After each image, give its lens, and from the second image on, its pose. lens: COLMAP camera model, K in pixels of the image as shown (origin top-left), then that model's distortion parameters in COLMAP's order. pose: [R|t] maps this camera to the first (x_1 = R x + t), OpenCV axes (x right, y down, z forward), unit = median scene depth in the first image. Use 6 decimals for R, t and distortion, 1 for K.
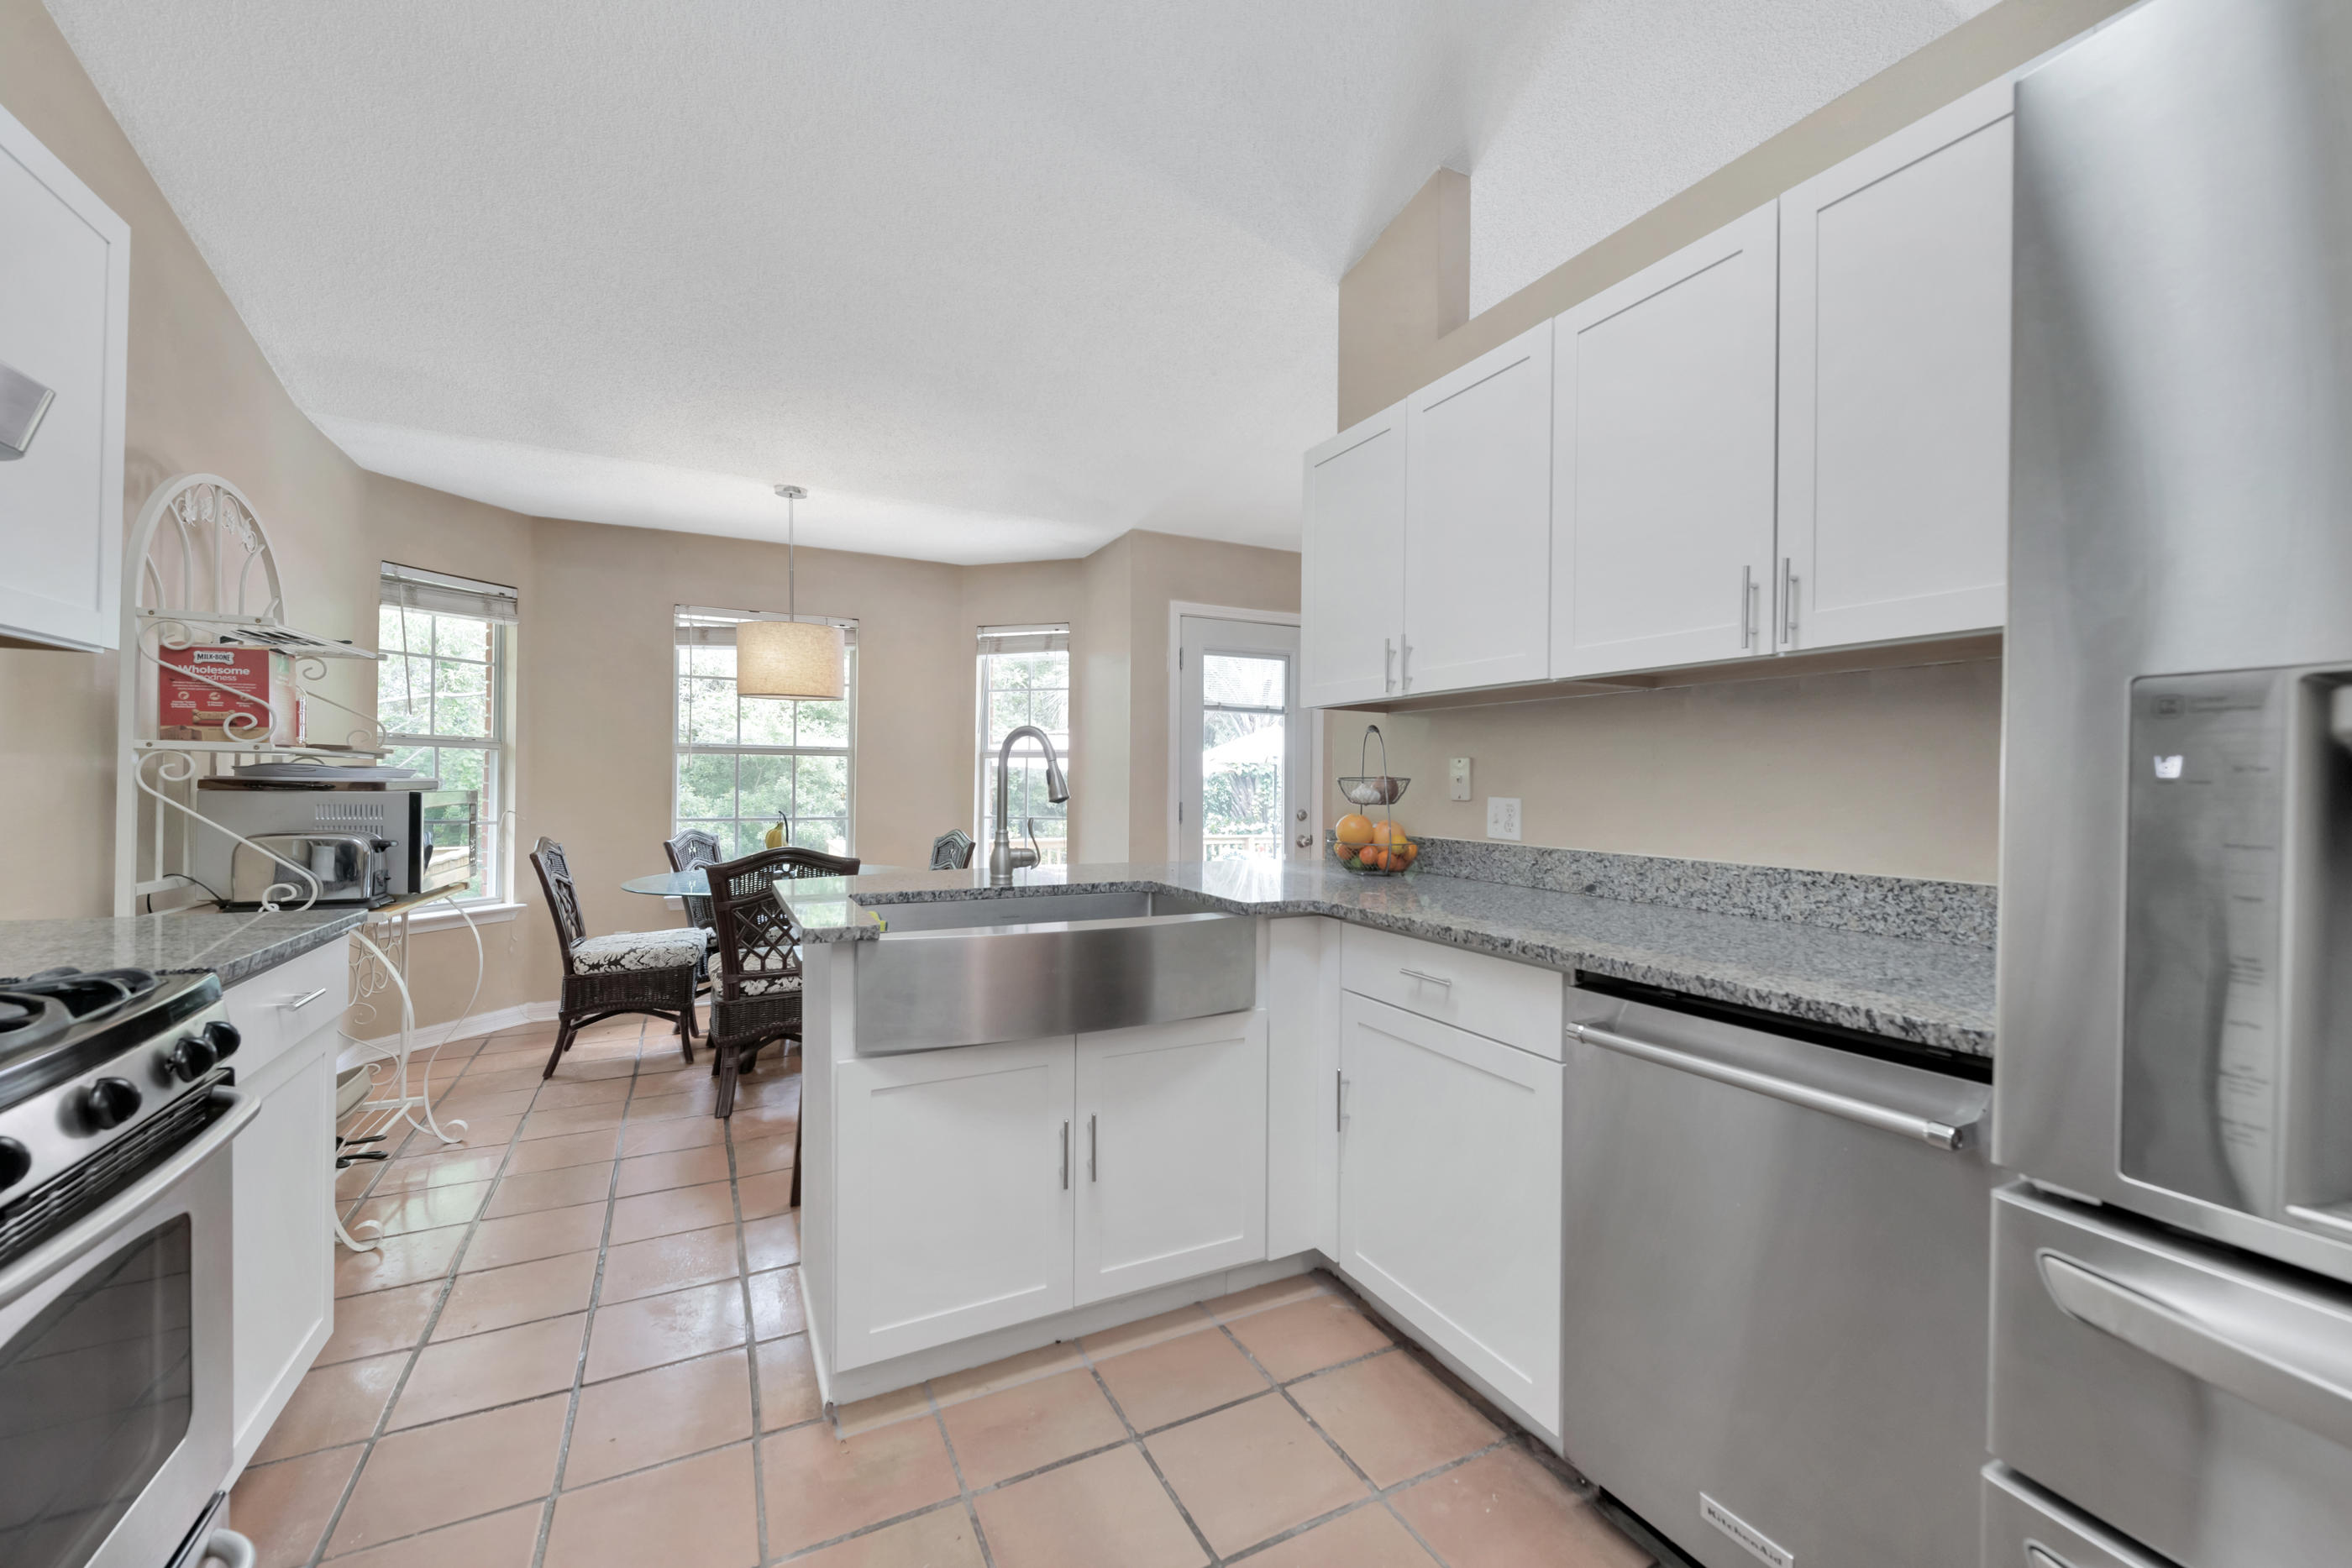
lens RADIAL K [[940.6, 0, 1187.5], [0, 940.6, 781.4], [0, 0, 1]] dist [0.003134, -0.002396]
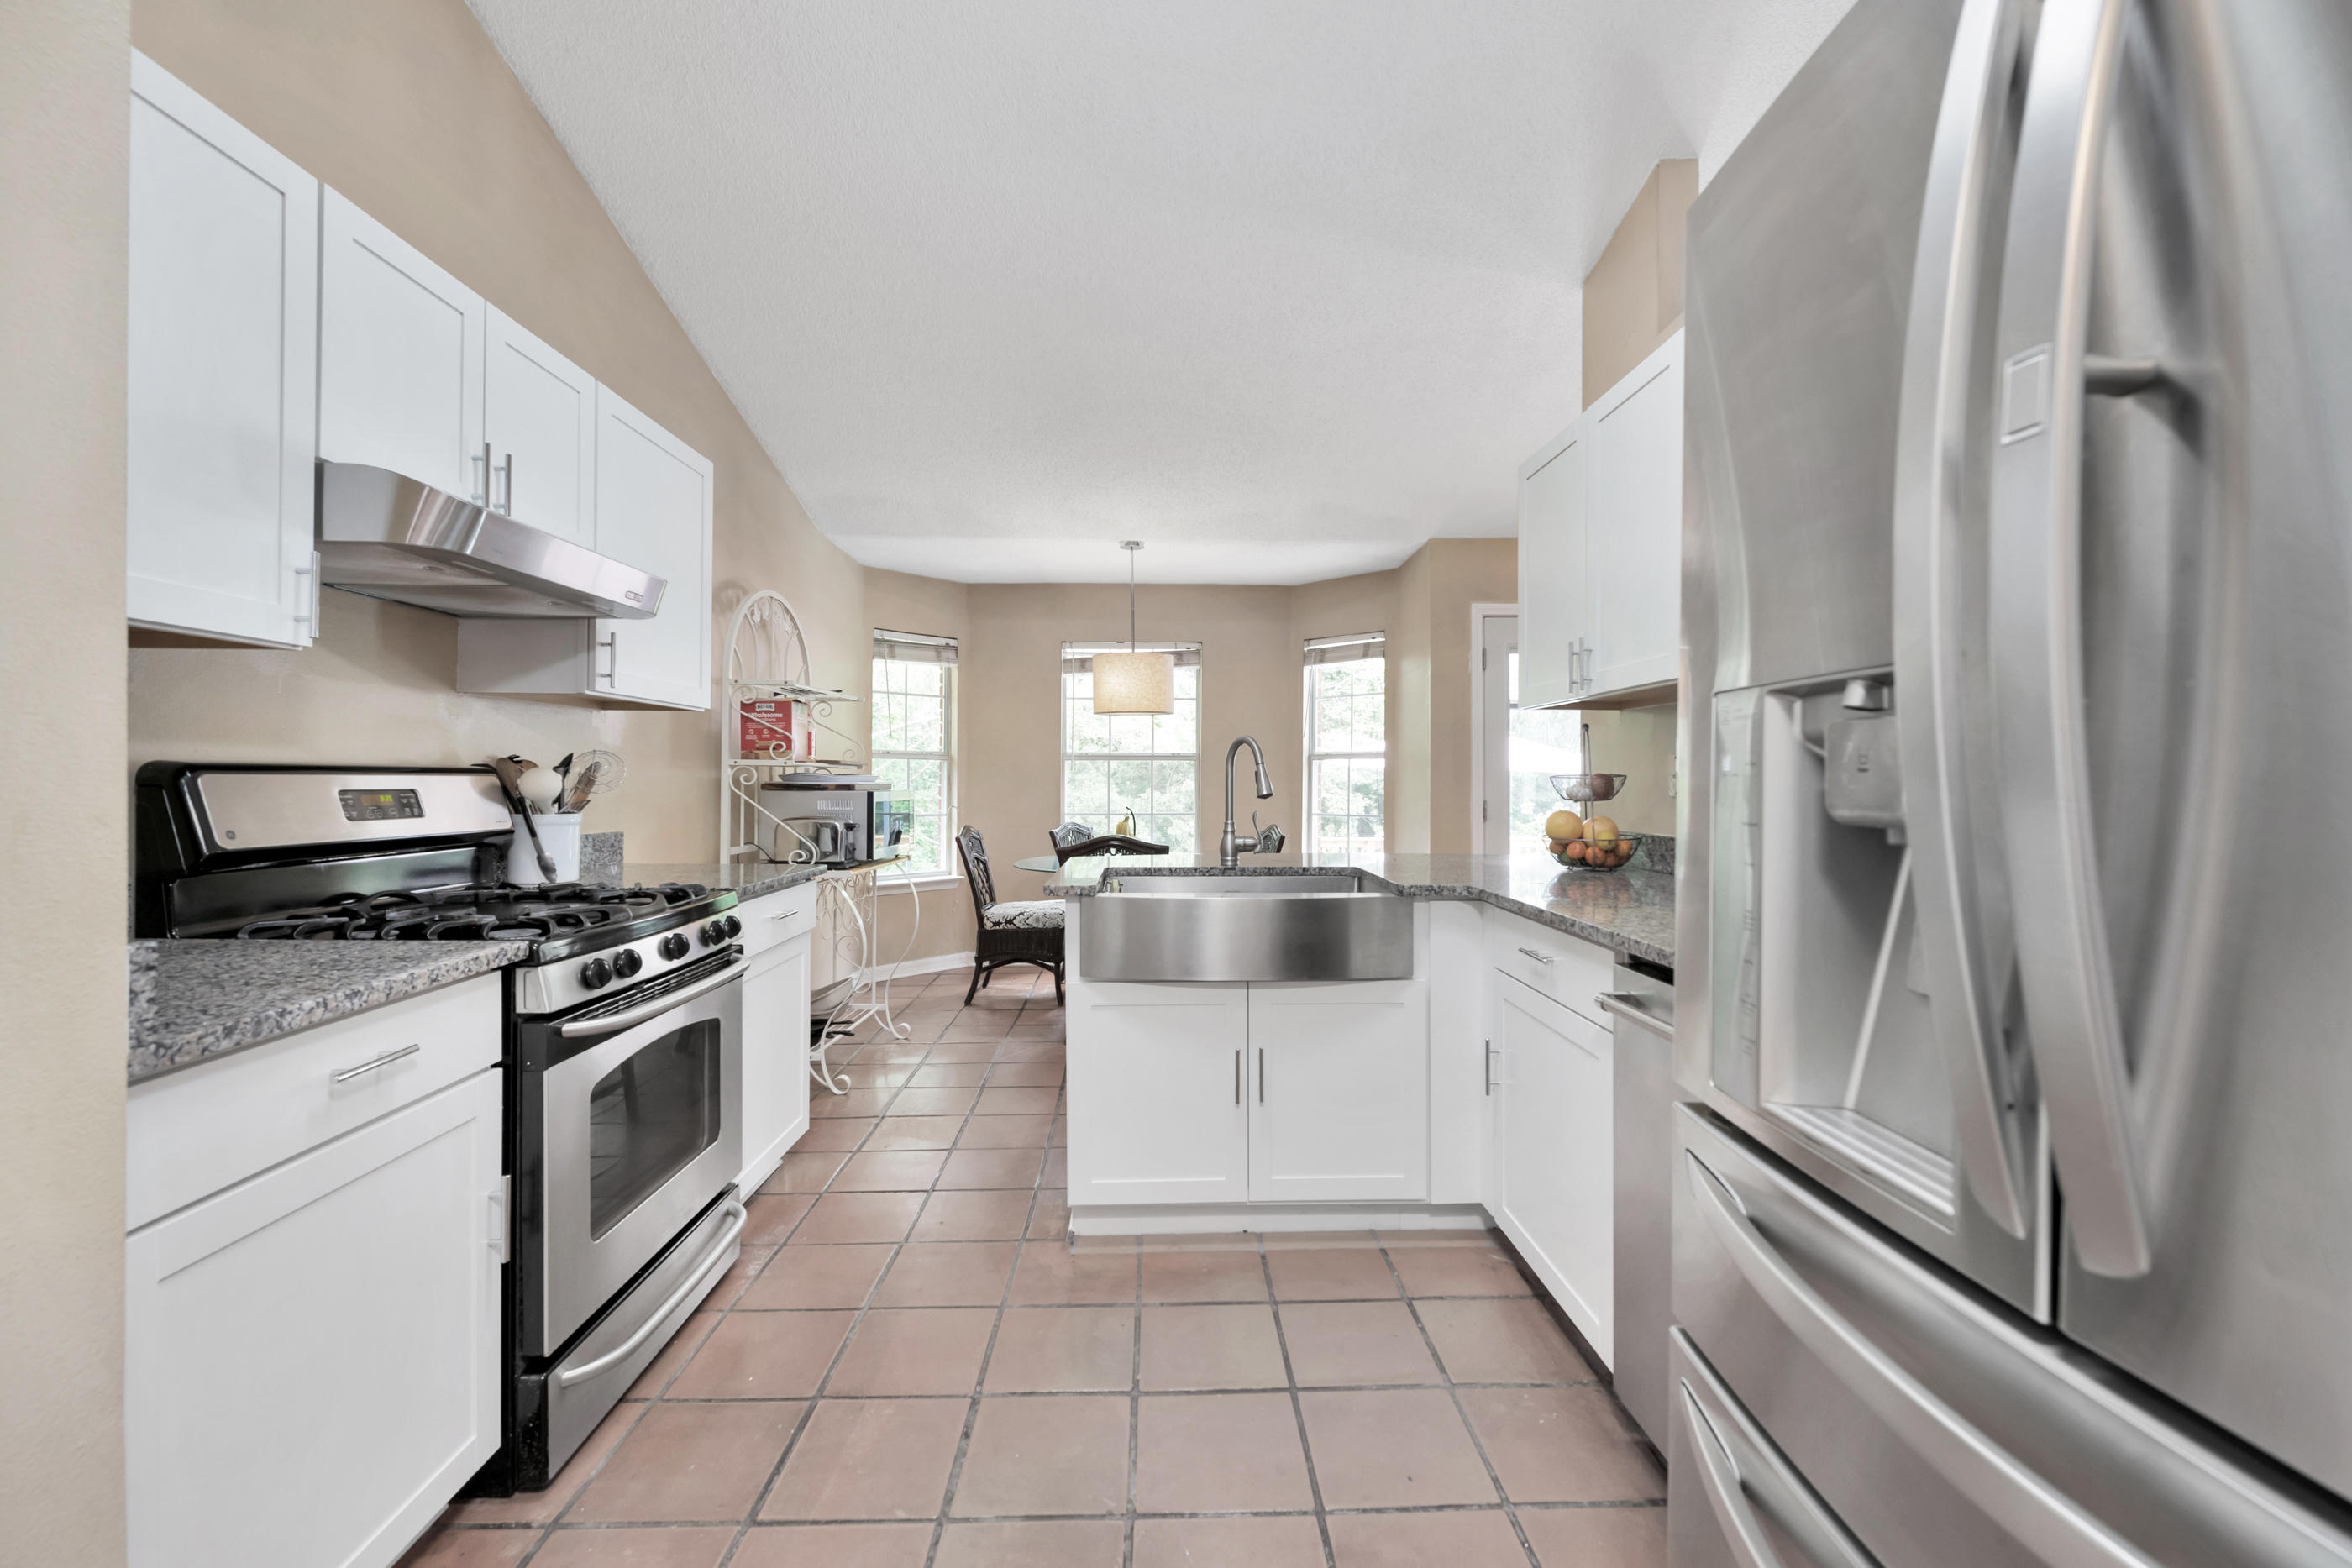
lens RADIAL K [[940.6, 0, 1167.8], [0, 940.6, 779.4], [0, 0, 1]] dist [0.003134, -0.002396]
pose [[0.901141, -0.008415, -0.433445, 0.233543], [0.007323, 0.999964, -0.004190, 0.001963], [0.433465, 0.000602, 0.901170, -0.122836]]
